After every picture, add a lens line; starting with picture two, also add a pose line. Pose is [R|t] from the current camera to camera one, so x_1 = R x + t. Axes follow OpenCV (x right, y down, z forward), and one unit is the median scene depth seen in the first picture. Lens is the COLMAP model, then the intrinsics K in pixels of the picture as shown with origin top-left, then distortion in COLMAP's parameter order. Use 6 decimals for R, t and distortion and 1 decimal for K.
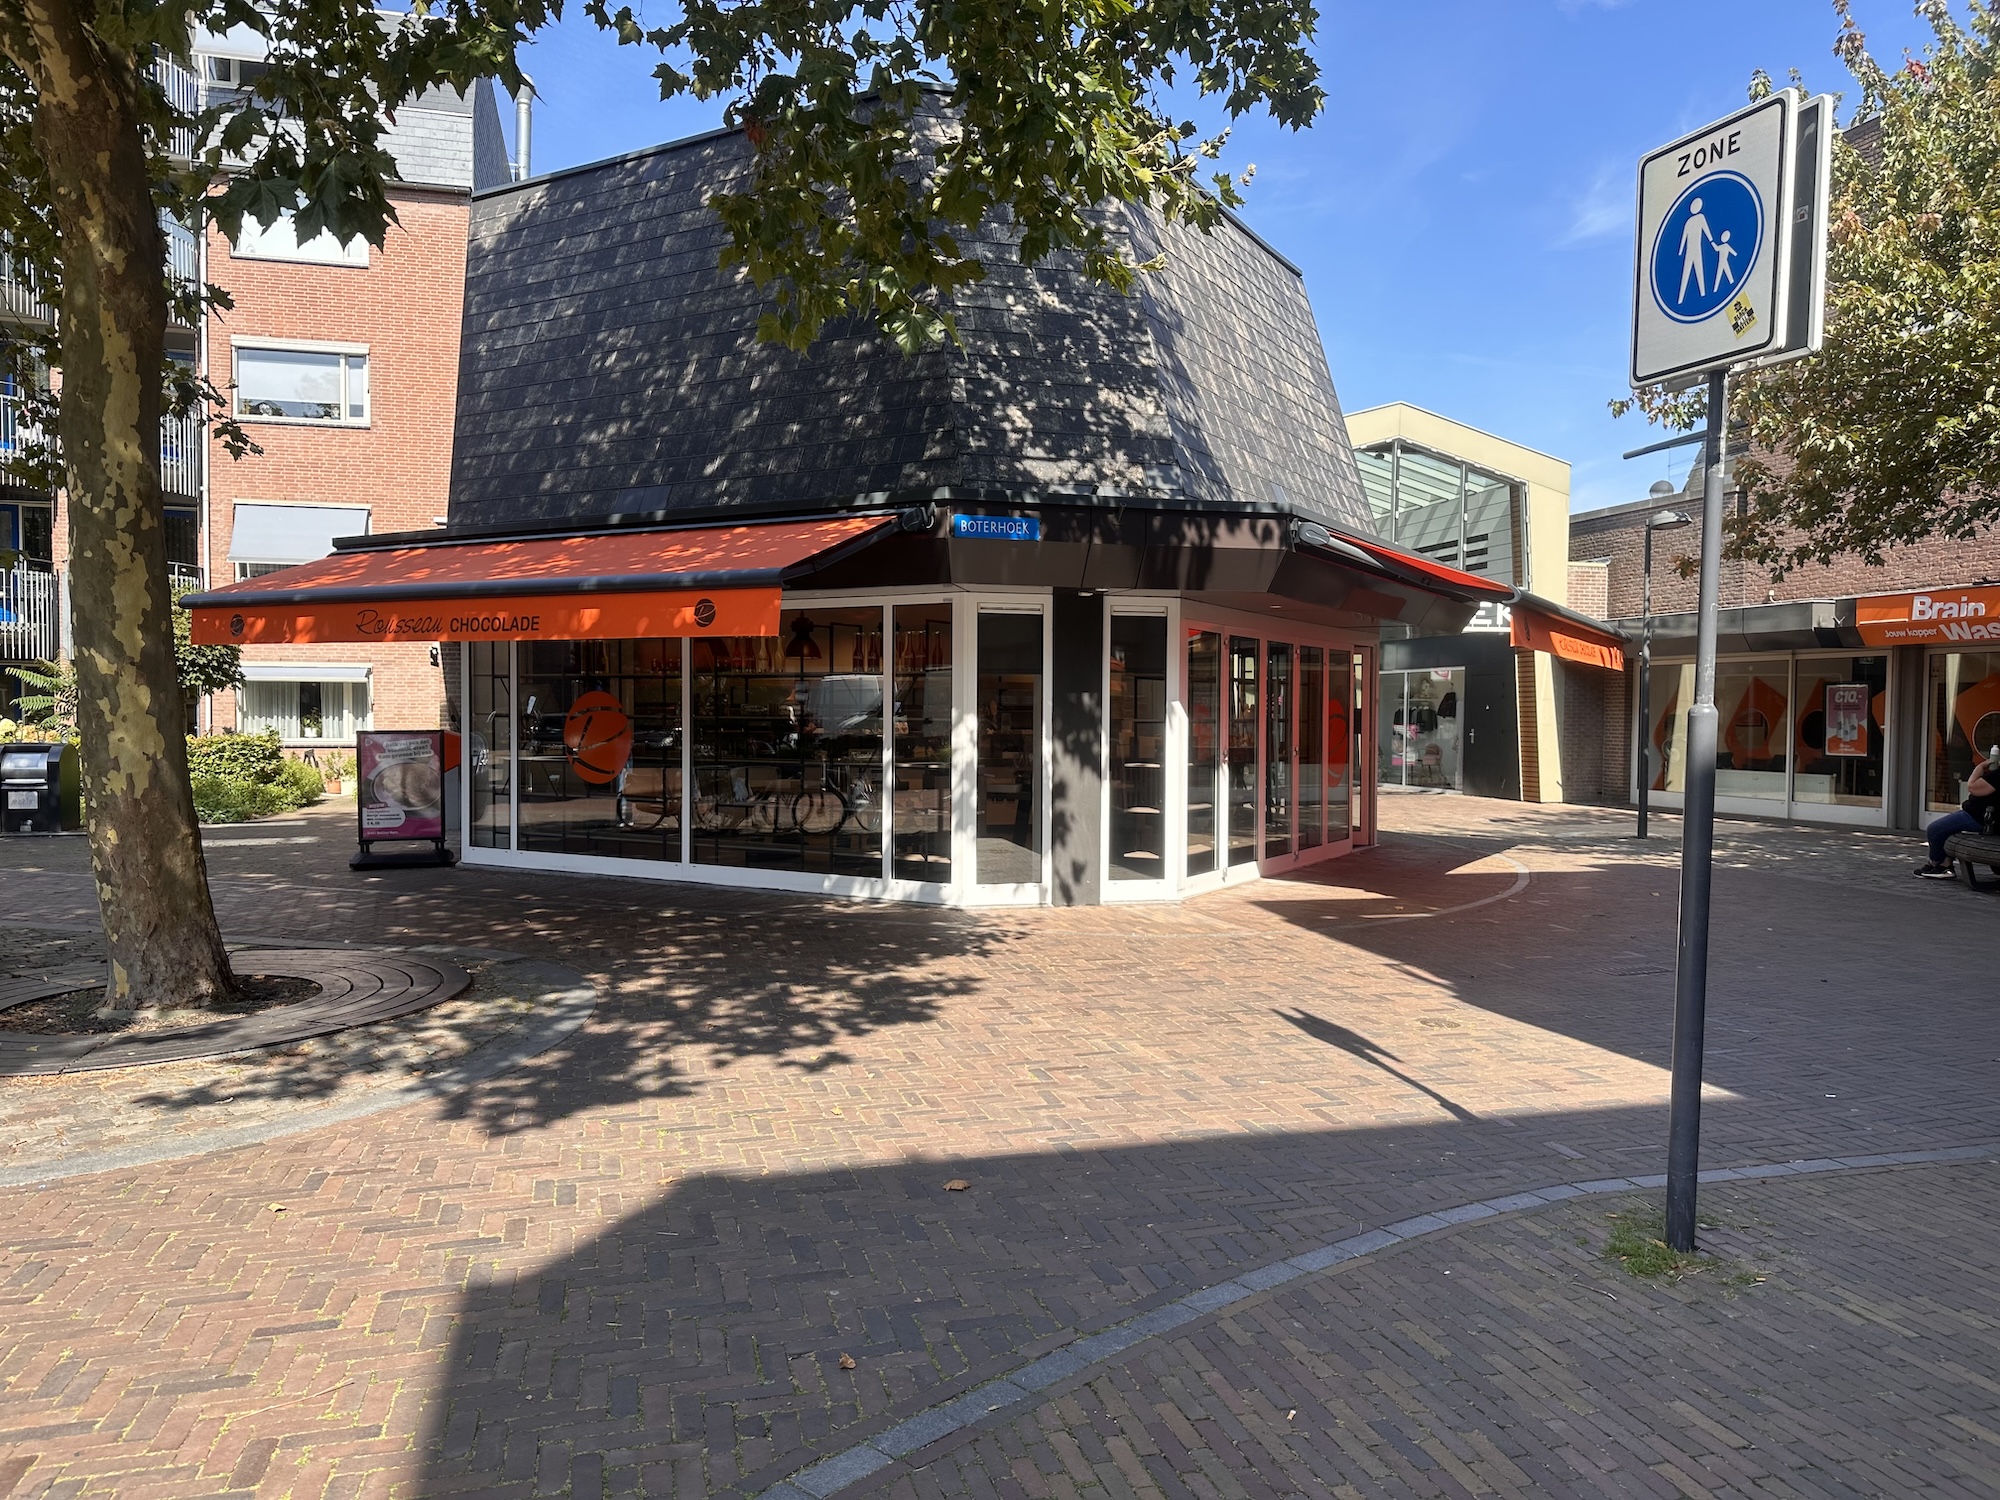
lens RADIAL K [[1506.0, 0, 999.4], [0, 1506.0, 750.1], [0, 0, 1]] dist [0.041307, -0.008658]
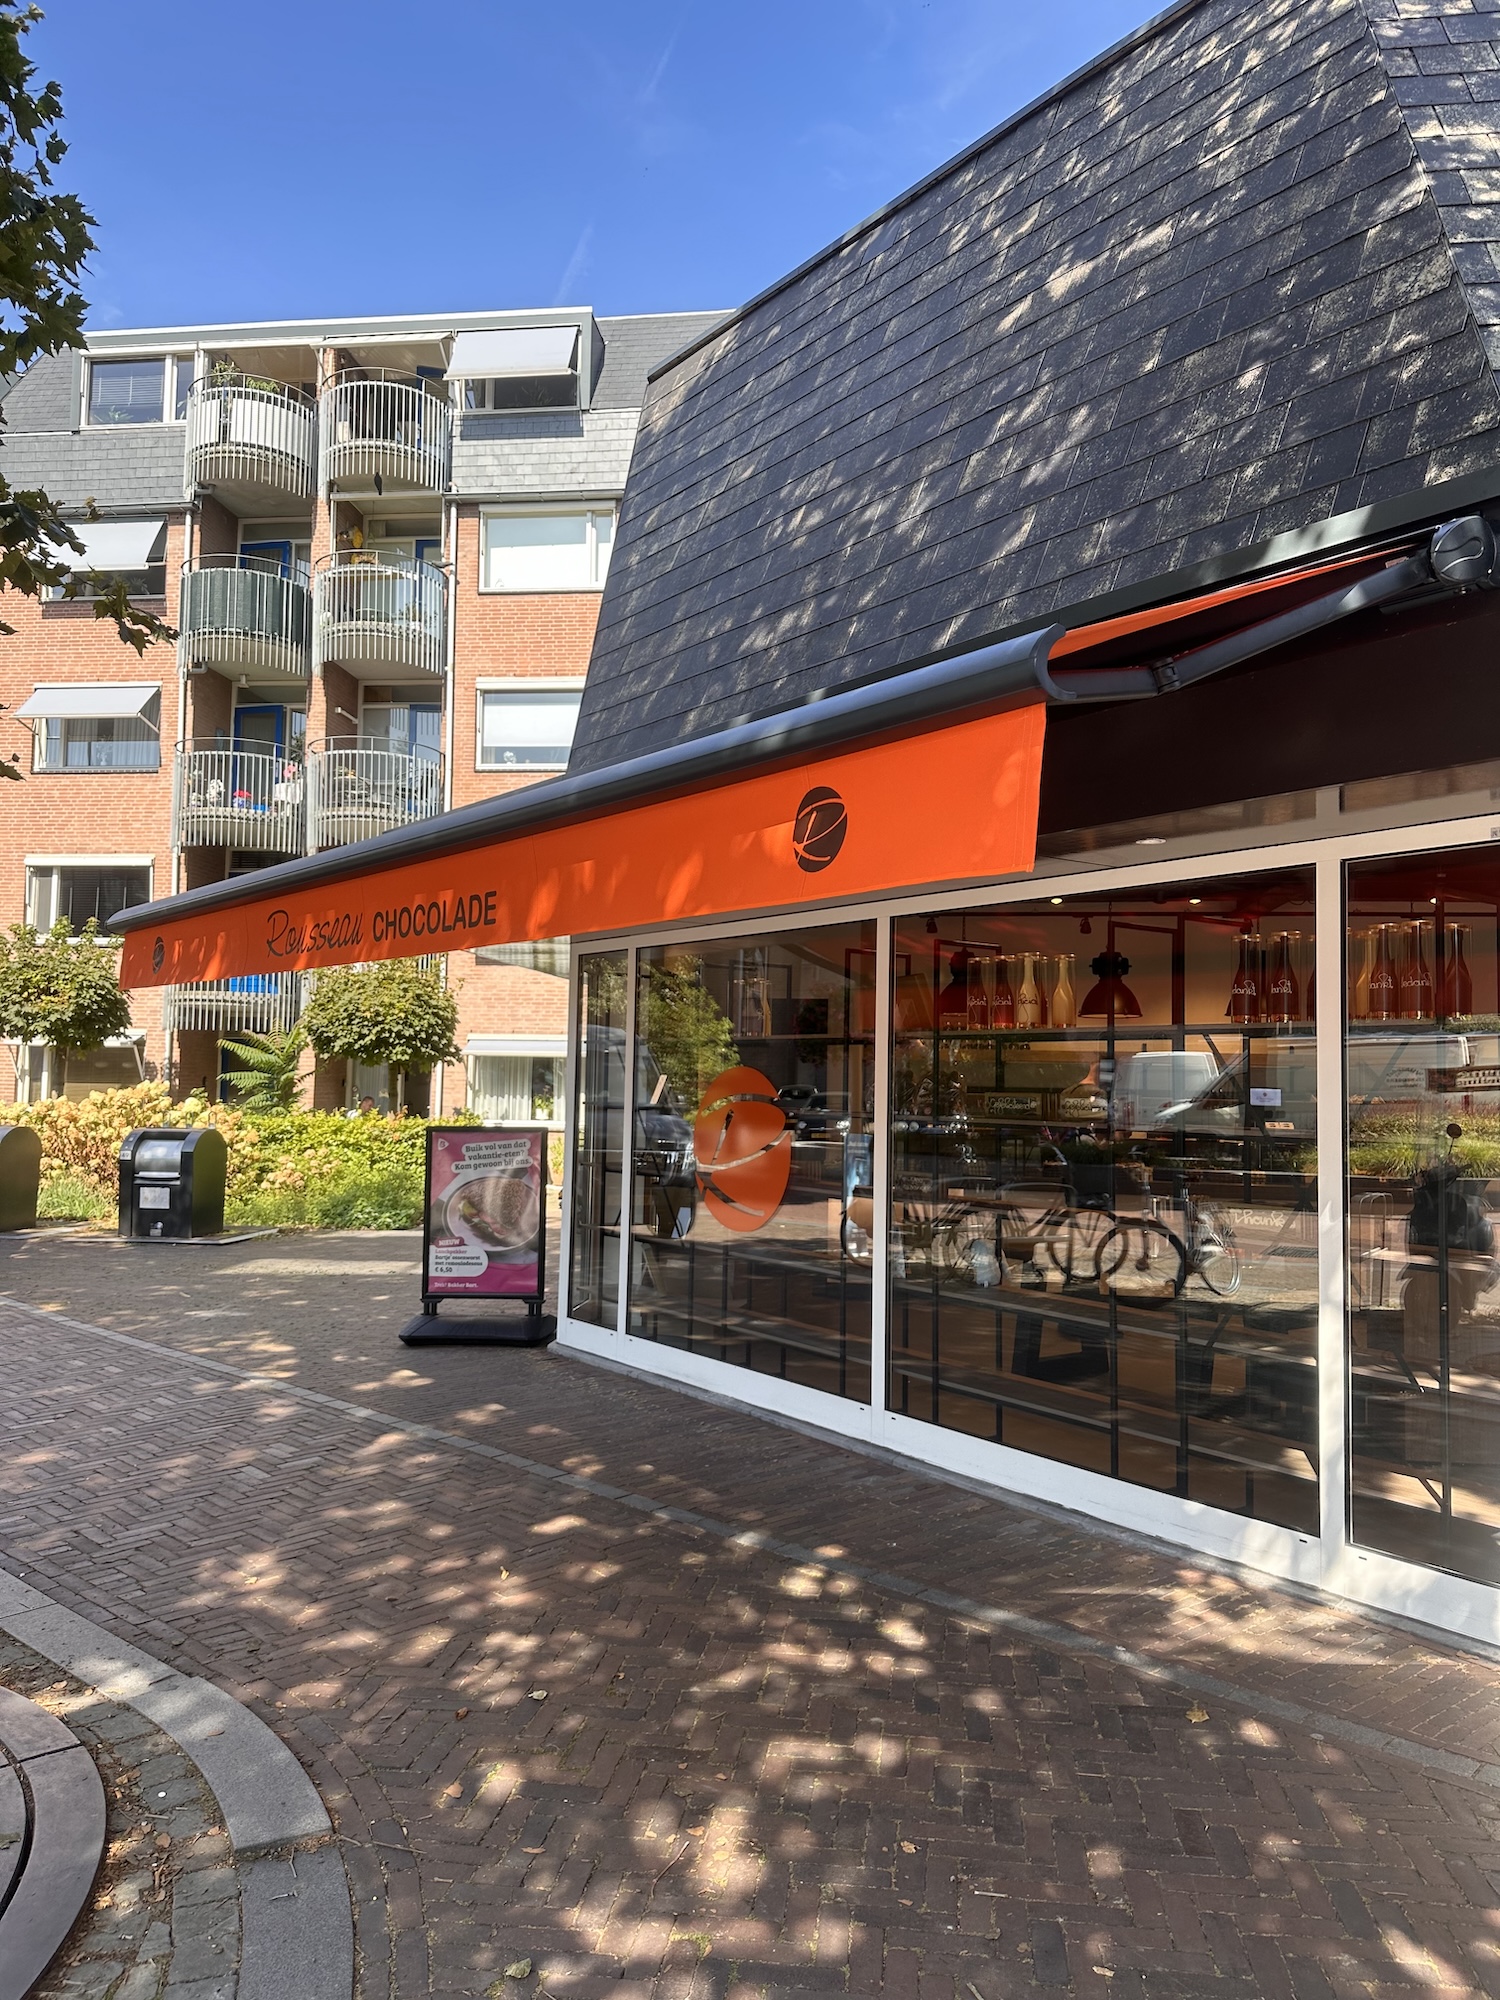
lens RADIAL K [[1506.0, 0, 749.5], [0, 1506.0, 1046.9], [0, 0, 1]] dist [0.041307, -0.008658]
pose [[0.935208, -0.001829, -0.354094, -0.056080], [-0.017051, 0.998594, -0.050193, -0.016021], [0.353688, 0.052979, 0.933862, 0.410597]]
